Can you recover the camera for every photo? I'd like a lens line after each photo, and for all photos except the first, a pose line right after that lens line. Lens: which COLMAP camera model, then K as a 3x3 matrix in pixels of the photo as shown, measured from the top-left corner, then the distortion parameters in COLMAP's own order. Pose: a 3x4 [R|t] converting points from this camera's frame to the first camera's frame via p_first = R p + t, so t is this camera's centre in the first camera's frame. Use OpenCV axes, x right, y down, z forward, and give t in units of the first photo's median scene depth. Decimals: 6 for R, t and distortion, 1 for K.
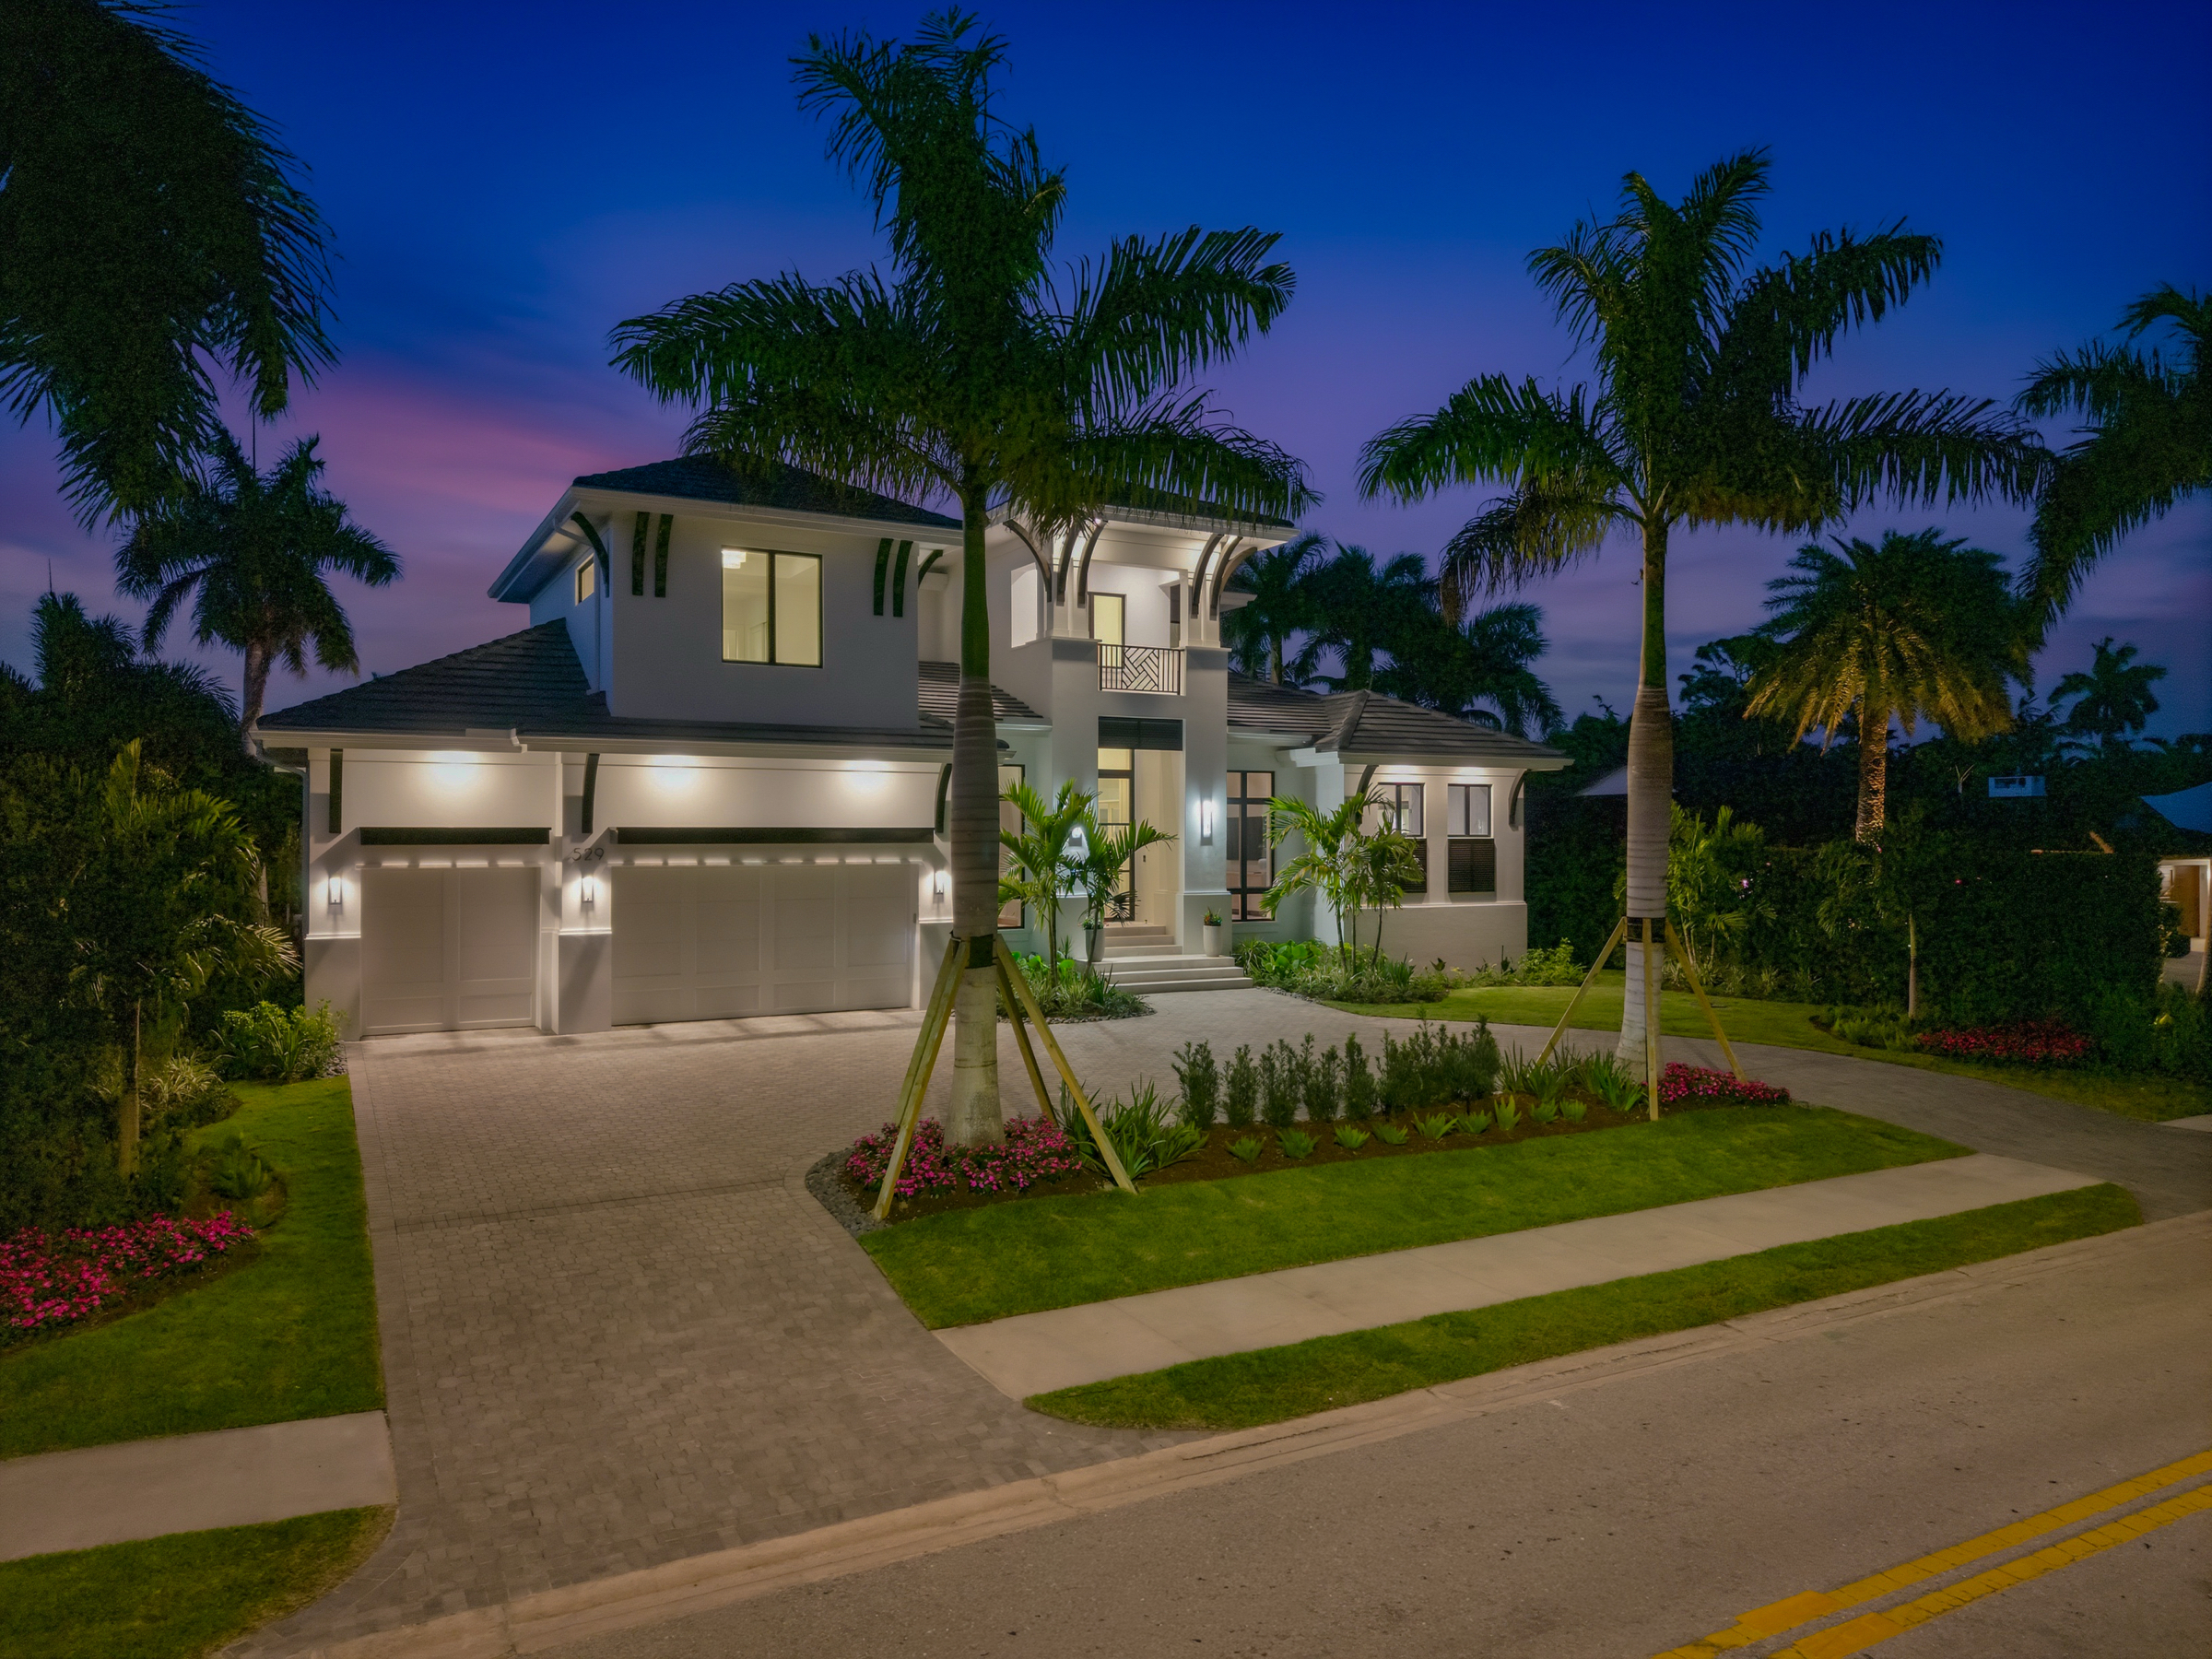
lens RADIAL K [[1483.2, 0, 1094.9], [0, 1483.2, 833.8], [0, 0, 1]] dist [0.021924, -0.023274]
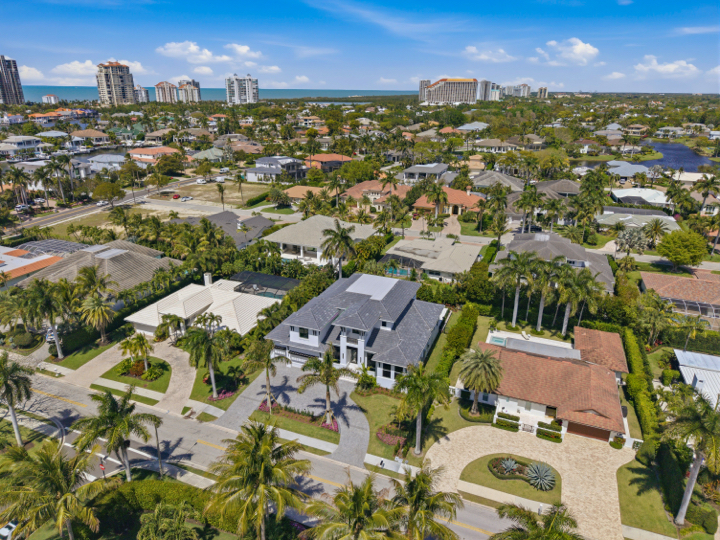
lens RADIAL K [[482.8, 0, 356.4], [0, 482.8, 271.4], [0, 0, 1]] dist [0.021924, -0.023274]
pose [[0.641268, 0.286270, -0.711916, 2.116233], [-0.005417, 0.929465, 0.368870, -1.682470], [0.767298, -0.232688, 0.597587, -0.514565]]
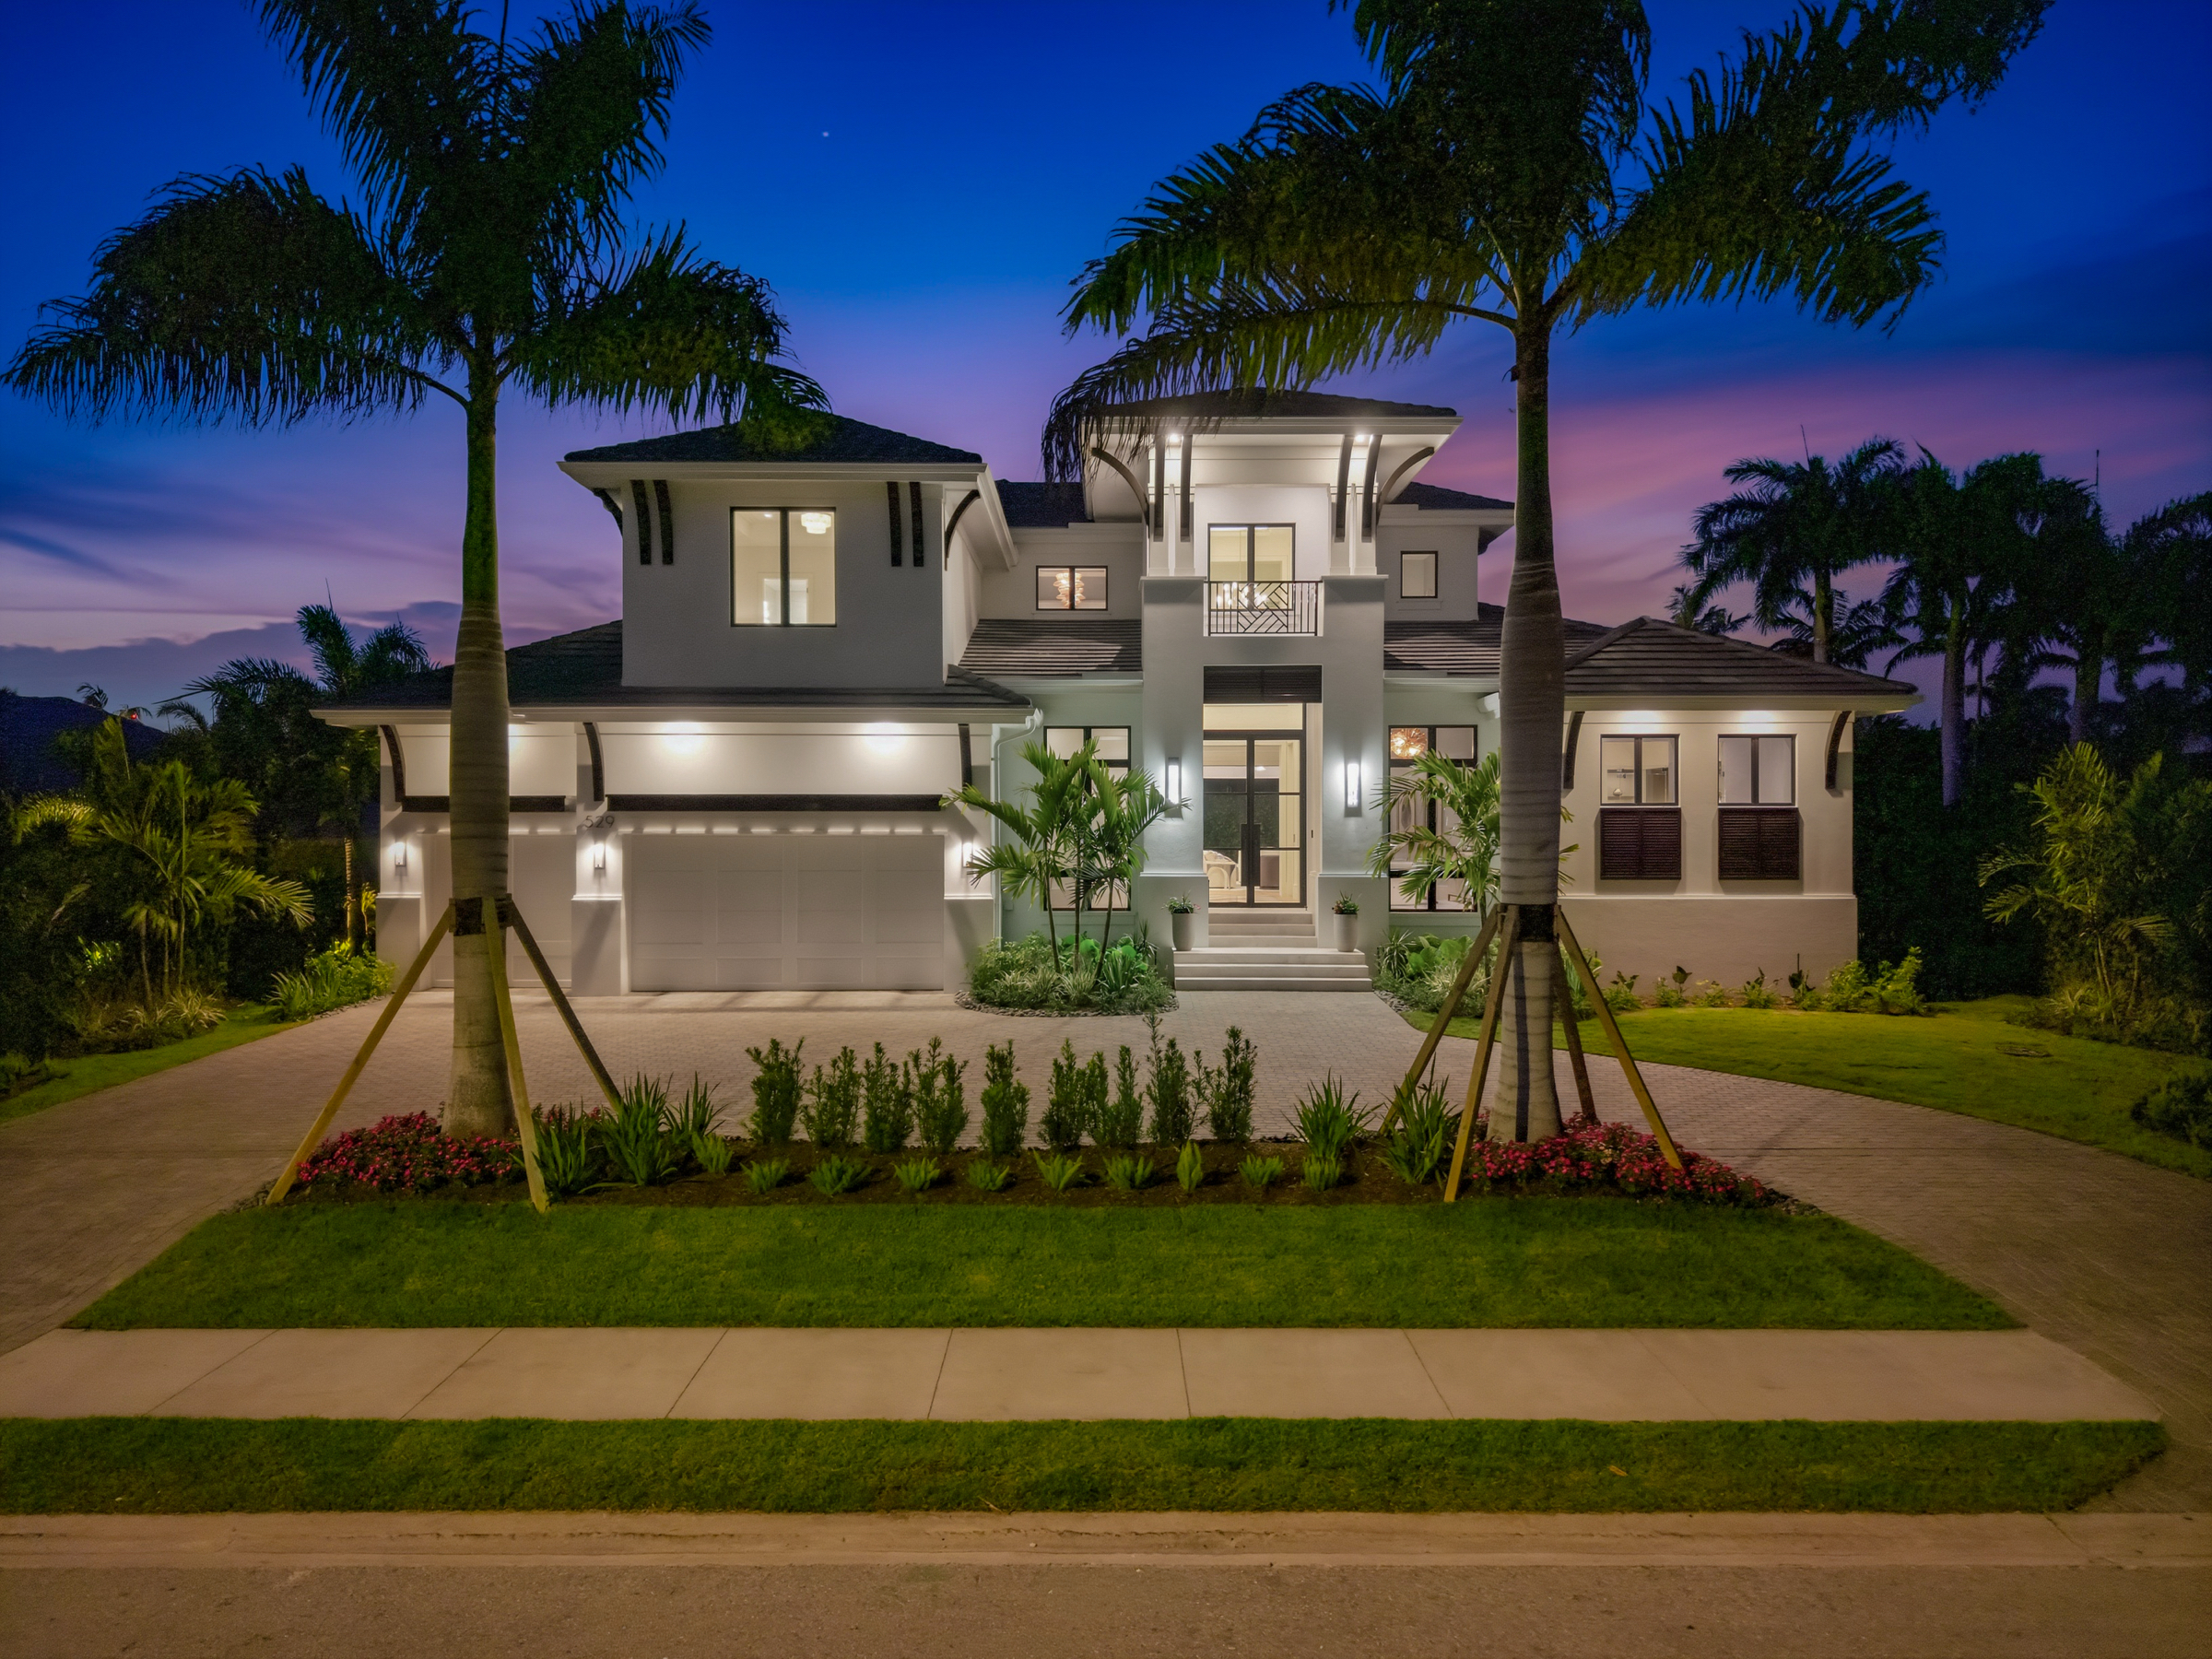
lens RADIAL K [[1483.2, 0, 1094.9], [0, 1483.2, 833.8], [0, 0, 1]] dist [0.021924, -0.023274]
pose [[0.878251, 0.001212, -0.478198, 0.421079], [0.000795, 0.999992, 0.003994, 0.017142], [0.478199, -0.003889, 0.878243, 0.252144]]
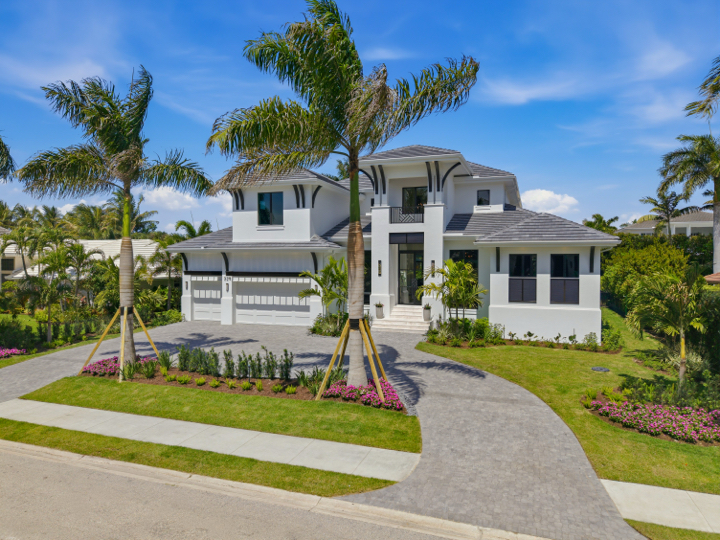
lens RADIAL K [[482.8, 0, 356.4], [0, 482.8, 271.4], [0, 0, 1]] dist [0.021924, -0.023274]
pose [[0.665134, 0.017651, -0.746515, 0.770456], [-0.001002, 0.999741, 0.022746, -0.031385], [0.746723, -0.014381, 0.664980, 0.393292]]
